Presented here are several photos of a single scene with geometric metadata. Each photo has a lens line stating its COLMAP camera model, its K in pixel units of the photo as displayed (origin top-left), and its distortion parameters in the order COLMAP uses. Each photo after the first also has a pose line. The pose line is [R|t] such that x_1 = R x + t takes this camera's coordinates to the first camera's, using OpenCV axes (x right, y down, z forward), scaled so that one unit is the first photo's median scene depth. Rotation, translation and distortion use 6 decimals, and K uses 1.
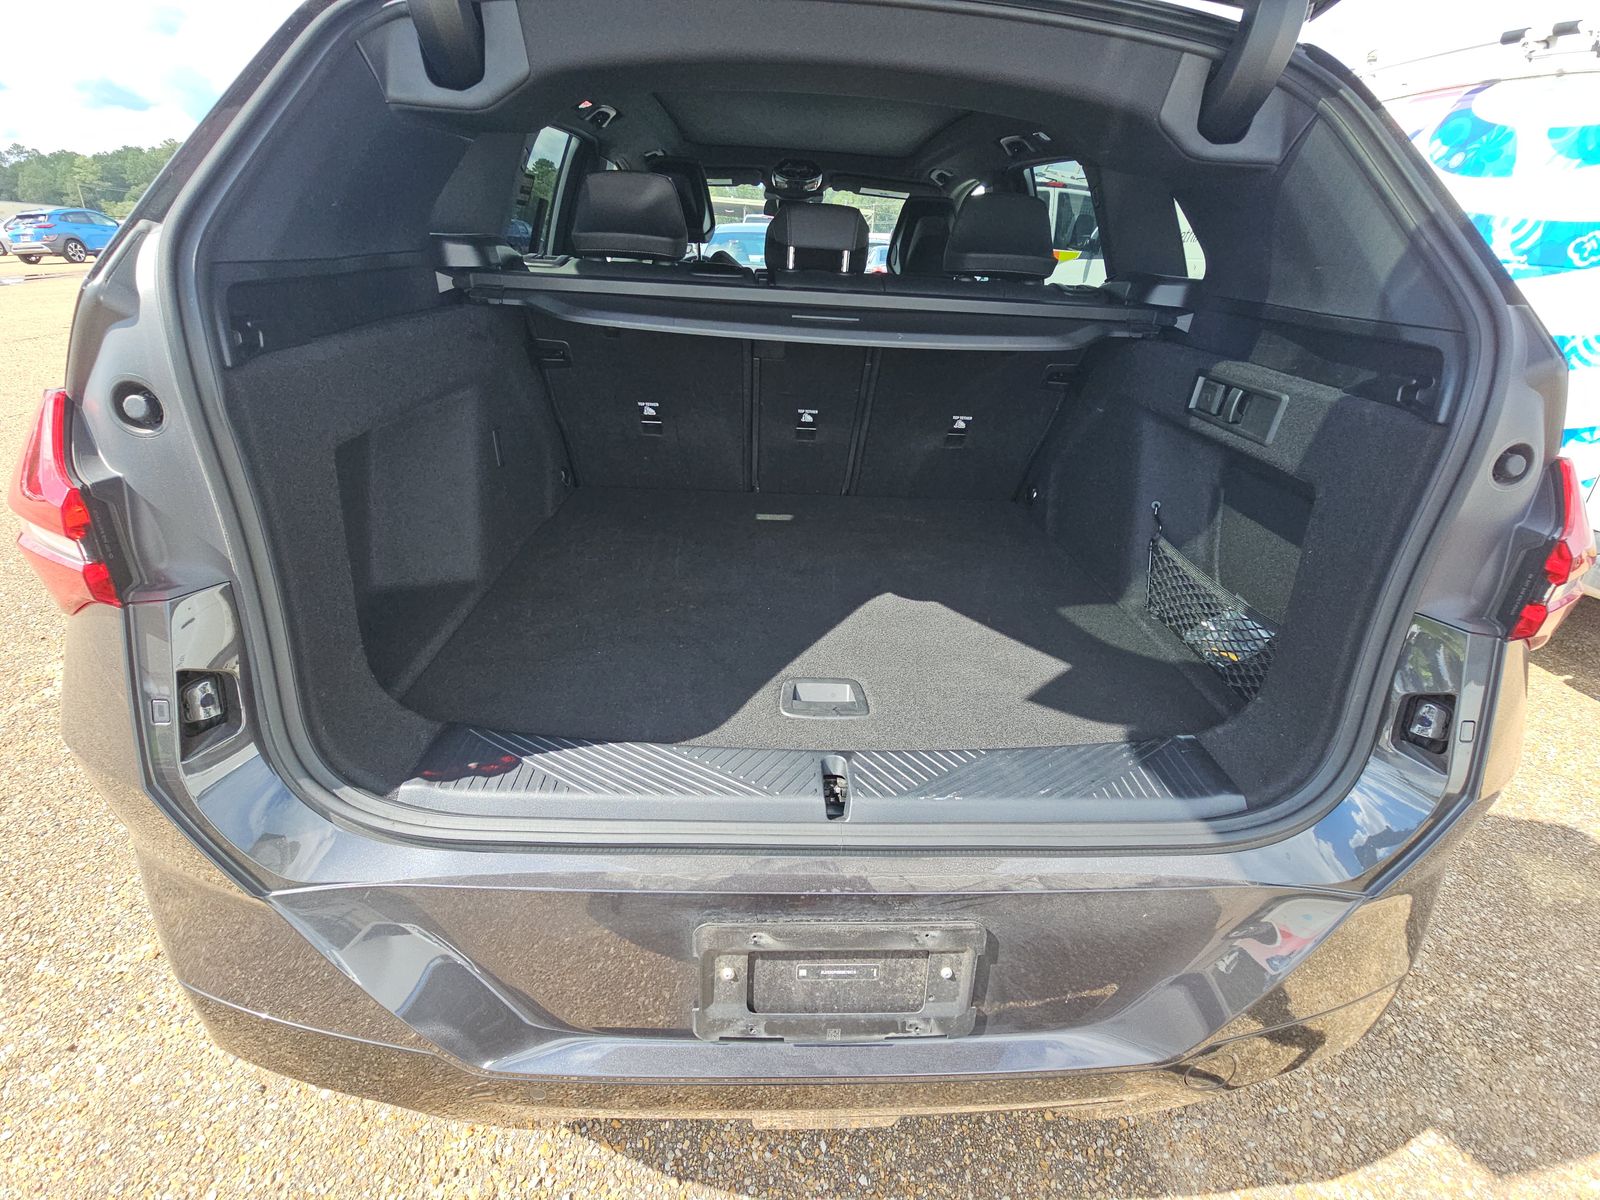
lens RADIAL K [[638.7, 0, 806.0], [0, 638.7, 594.5], [0, 0, 1]] dist [0.005933, -0.012204]
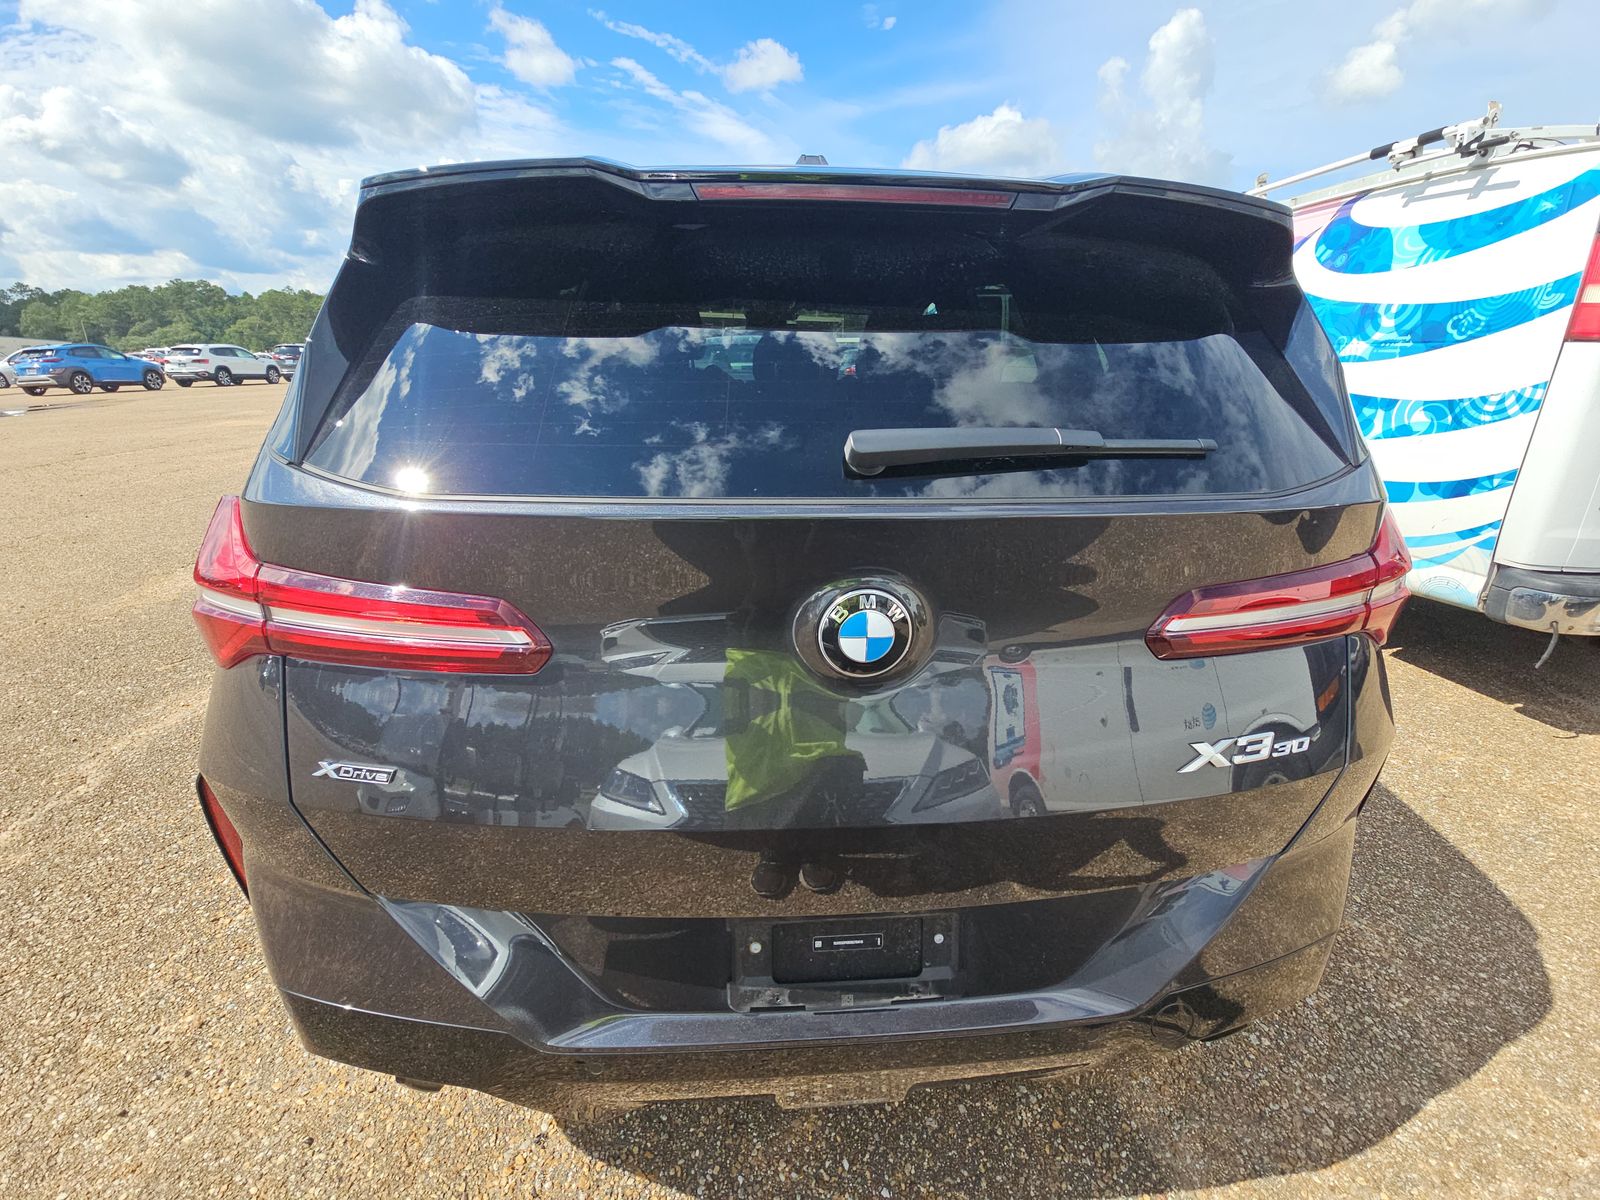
lens RADIAL K [[638.7, 0, 807.9], [0, 638.7, 594.9], [0, 0, 1]] dist [0.005933, -0.012204]
pose [[0.998508, -0.049949, 0.022056, -0.011664], [0.052466, 0.989563, -0.134207, 0.066338], [-0.015122, 0.135164, 0.990708, -0.169707]]
